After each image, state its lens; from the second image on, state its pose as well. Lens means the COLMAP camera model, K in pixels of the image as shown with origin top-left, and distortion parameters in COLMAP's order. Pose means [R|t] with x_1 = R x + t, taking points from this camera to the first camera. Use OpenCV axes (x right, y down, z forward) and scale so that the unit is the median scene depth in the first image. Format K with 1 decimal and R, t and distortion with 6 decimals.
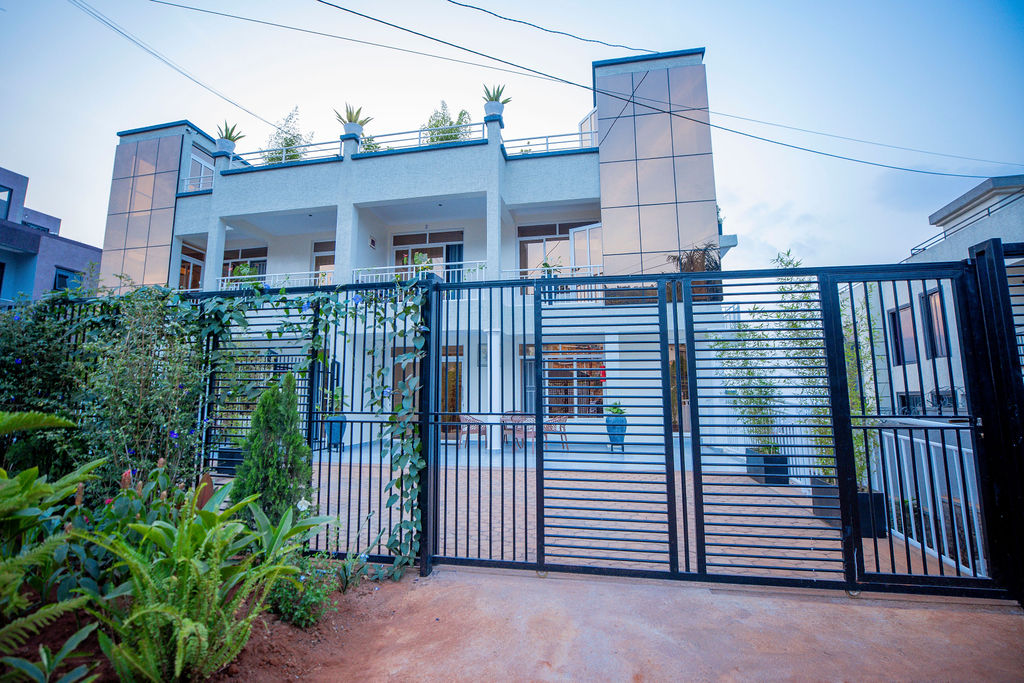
lens RADIAL K [[480.3, 0, 500.2], [0, 480.3, 332.5], [0, 0, 1]] dist [-0.043492, 0.014276]
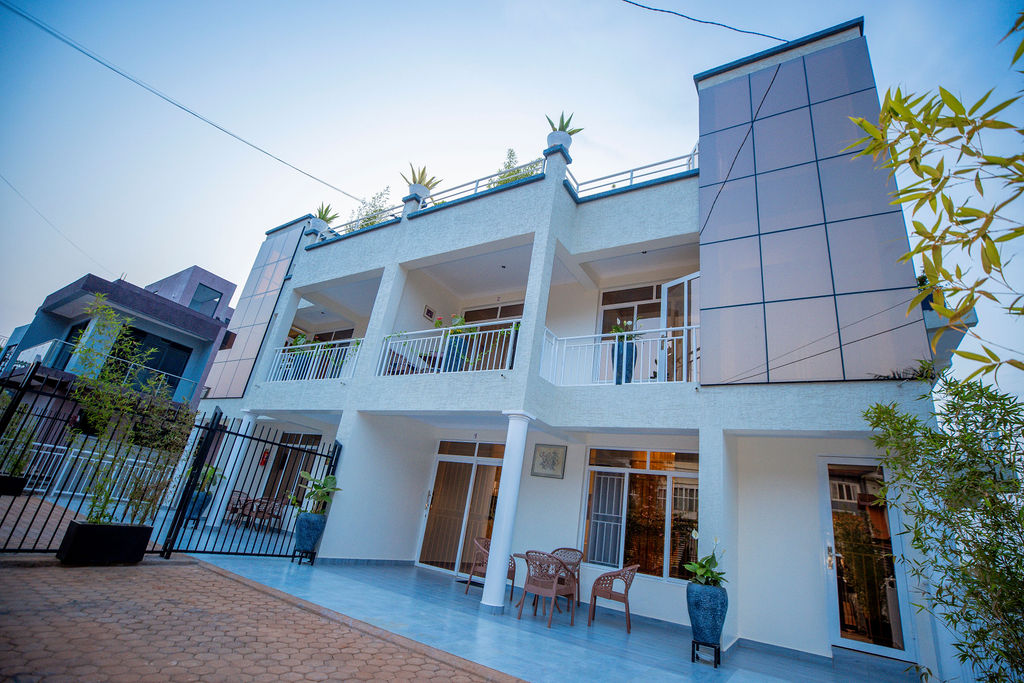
lens RADIAL K [[465.7, 0, 516.1], [0, 465.7, 342.7], [0, 0, 1]] dist [-0.040534, 0.012469]
pose [[0.931360, 0.004460, -0.364073, 0.199647], [-0.096701, 0.967044, -0.235531, 0.048819], [0.351024, 0.254570, 0.901097, 0.344057]]
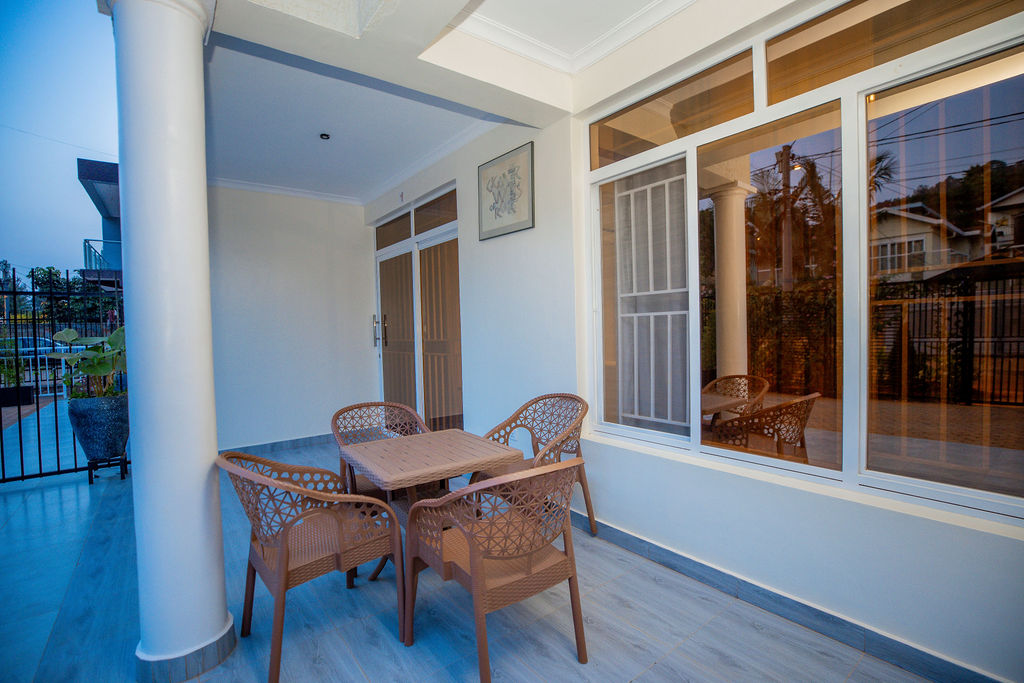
lens RADIAL K [[465.7, 0, 516.1], [0, 465.7, 342.7], [0, 0, 1]] dist [-0.040534, 0.012469]
pose [[0.762460, 0.000803, -0.647035, 0.177303], [0.117382, 0.983234, 0.139541, 0.104953], [0.636299, -0.182345, 0.749583, 0.849235]]
